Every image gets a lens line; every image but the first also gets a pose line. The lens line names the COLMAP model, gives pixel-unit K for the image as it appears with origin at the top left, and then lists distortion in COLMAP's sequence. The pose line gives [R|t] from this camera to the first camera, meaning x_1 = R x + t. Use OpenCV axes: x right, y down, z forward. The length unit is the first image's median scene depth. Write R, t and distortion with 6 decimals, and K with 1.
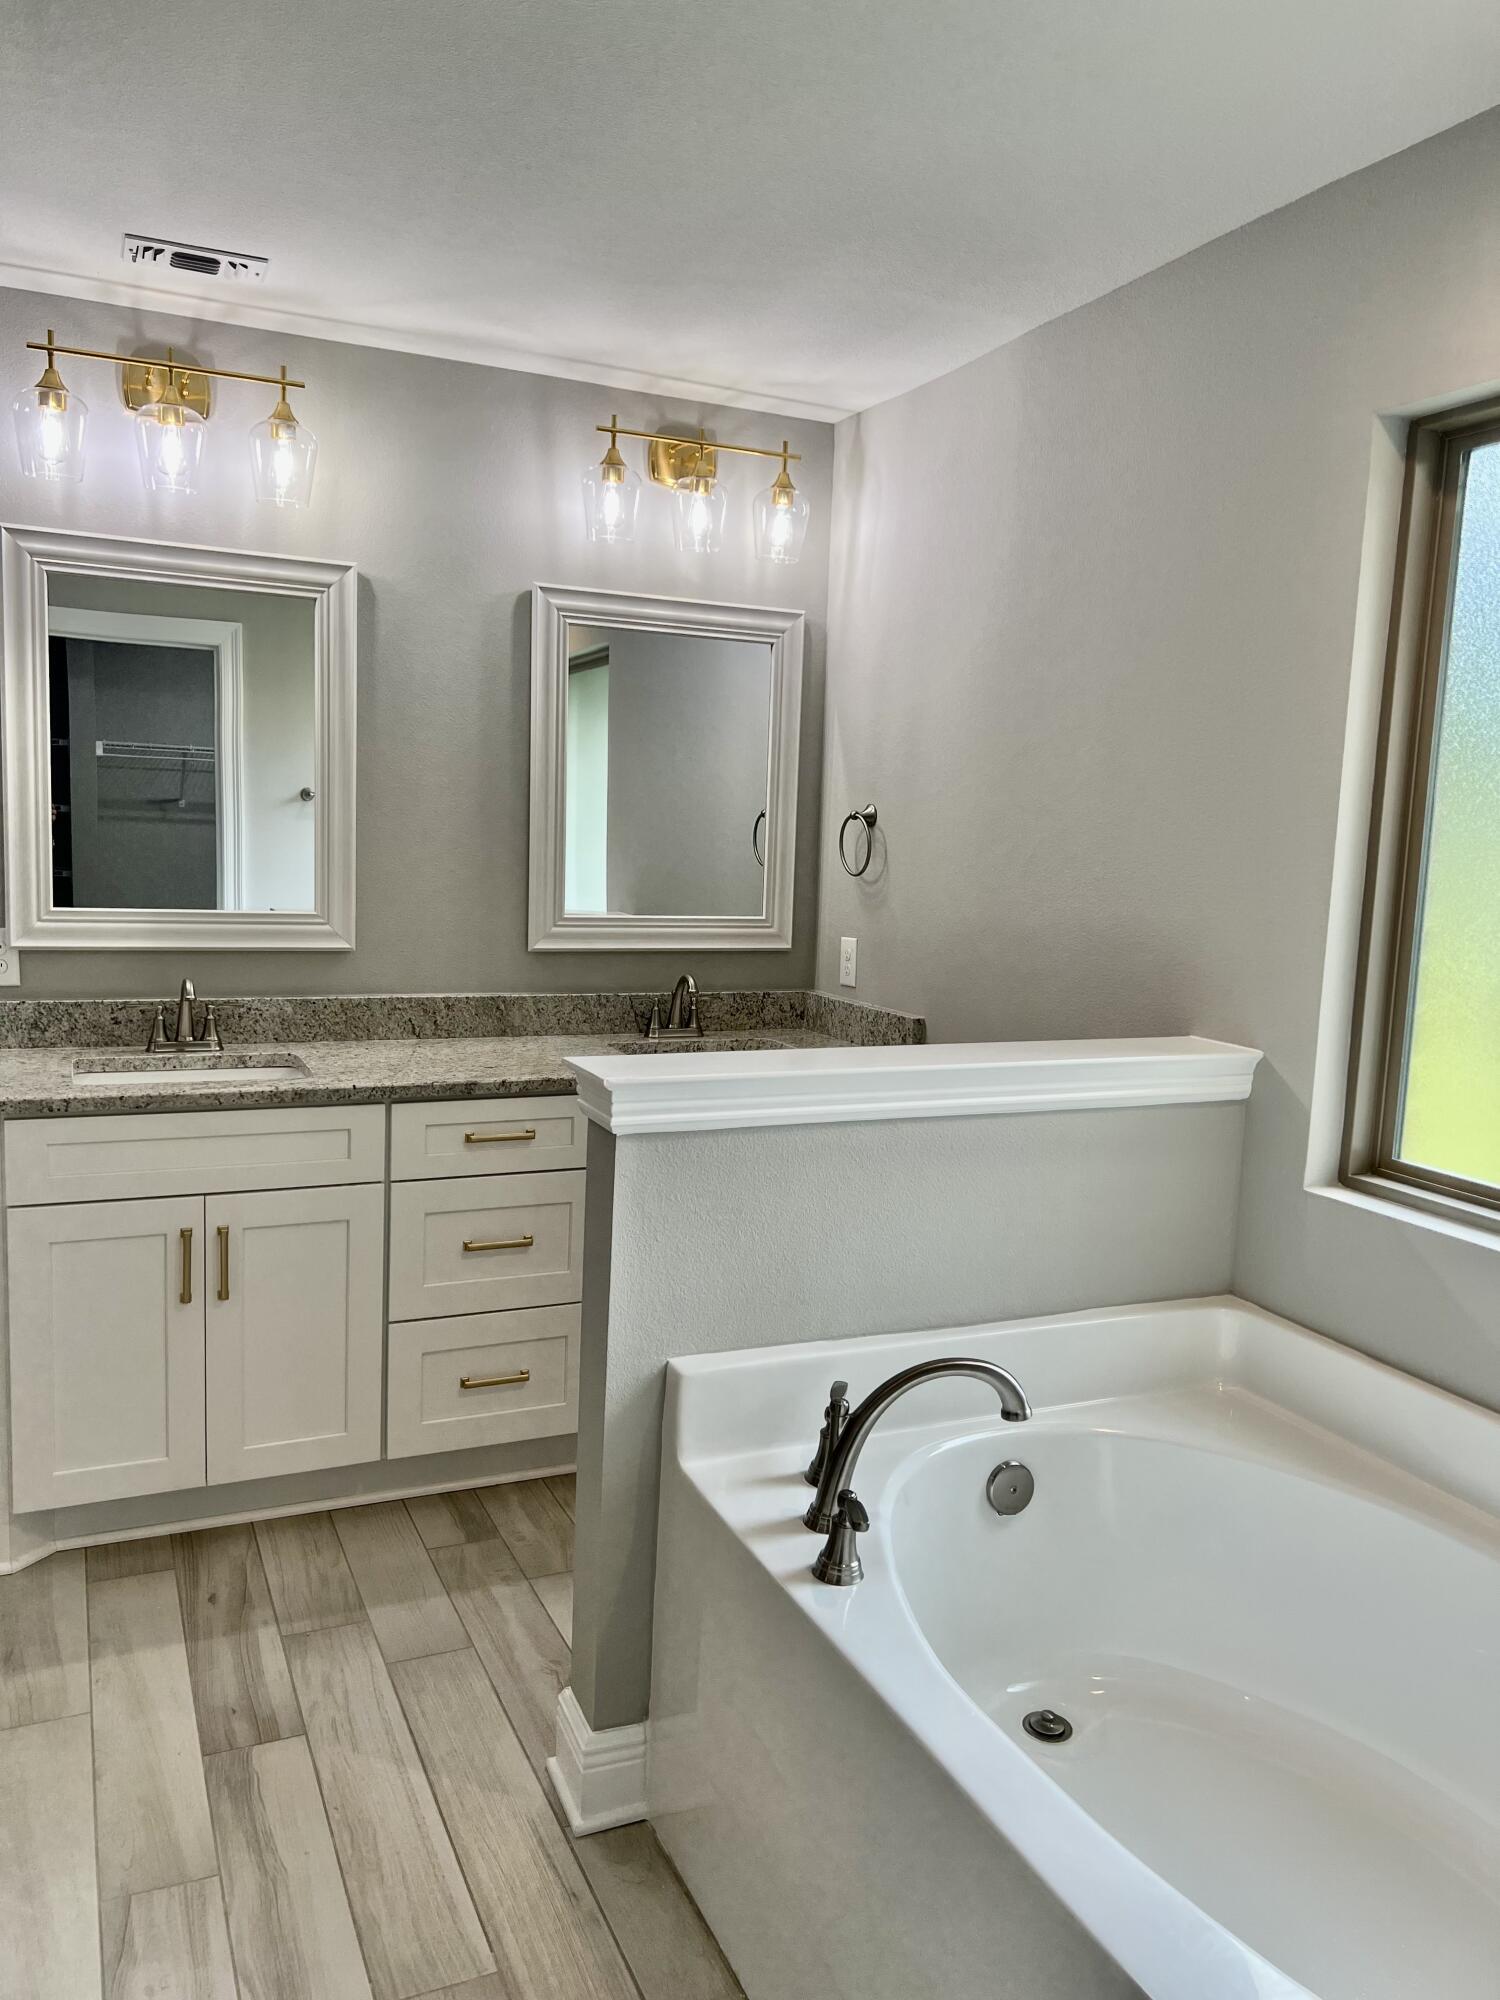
lens RADIAL K [[1495.9, 0, 750.0], [0, 1495.9, 1000.0], [0, 0, 1]] dist [0.095185, -0.109622]
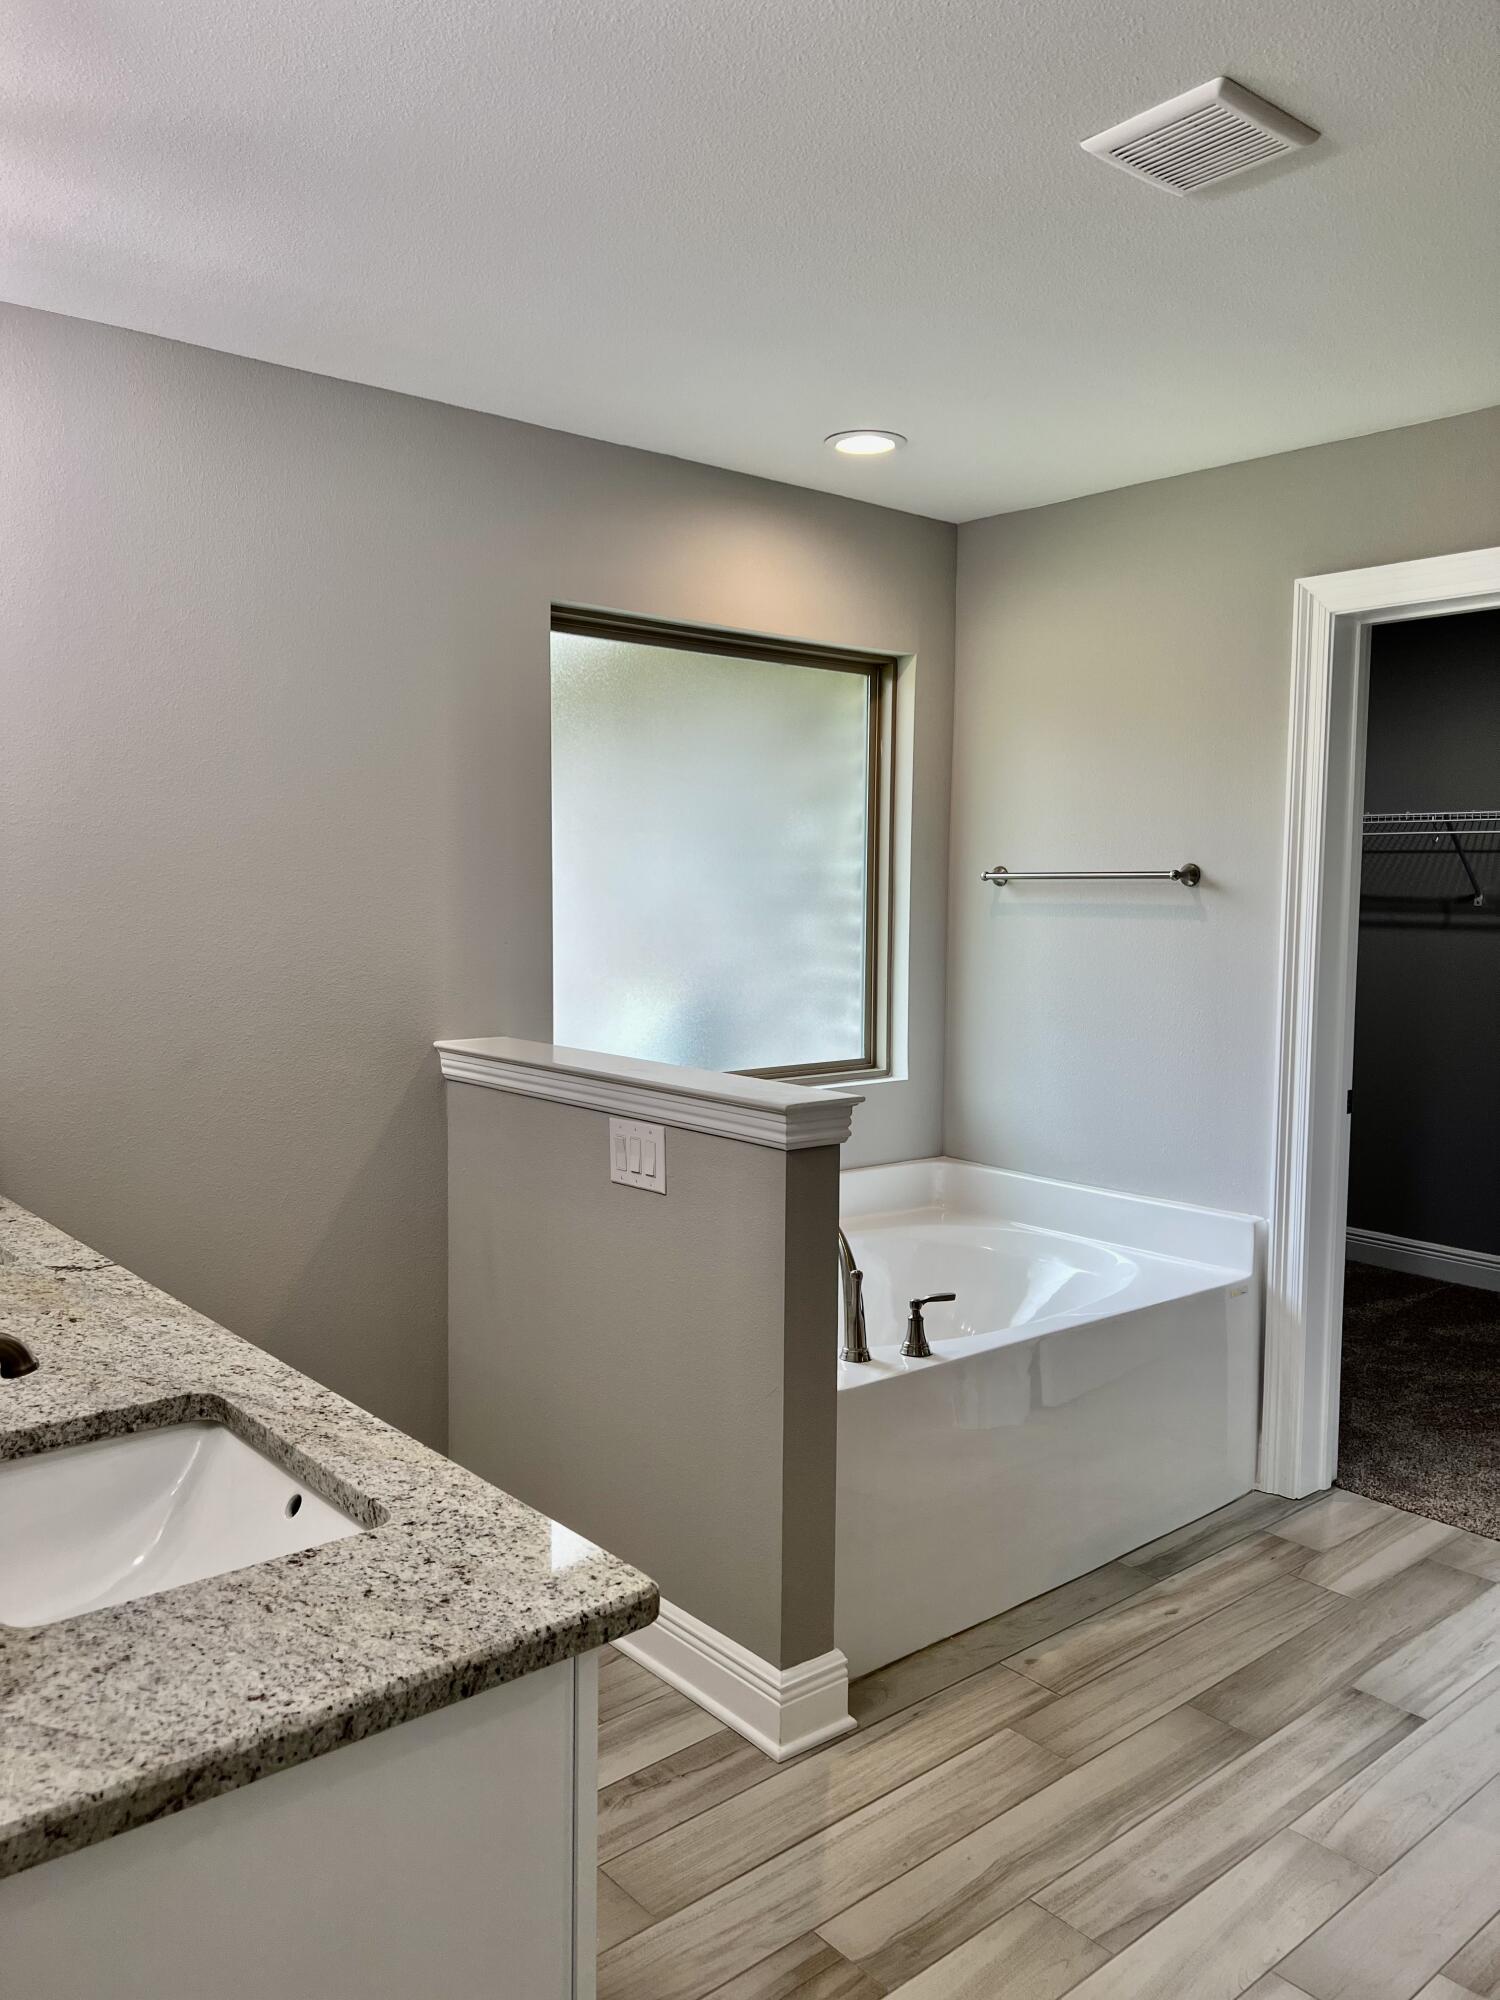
lens RADIAL K [[1495.9, 0, 750.0], [0, 1495.9, 1000.0], [0, 0, 1]] dist [0.095185, -0.109622]
pose [[-0.277197, -0.115544, 0.953840, -1.235802], [0.090944, 0.985130, 0.145764, -0.220910], [-0.956499, 0.127152, -0.262567, 1.381158]]
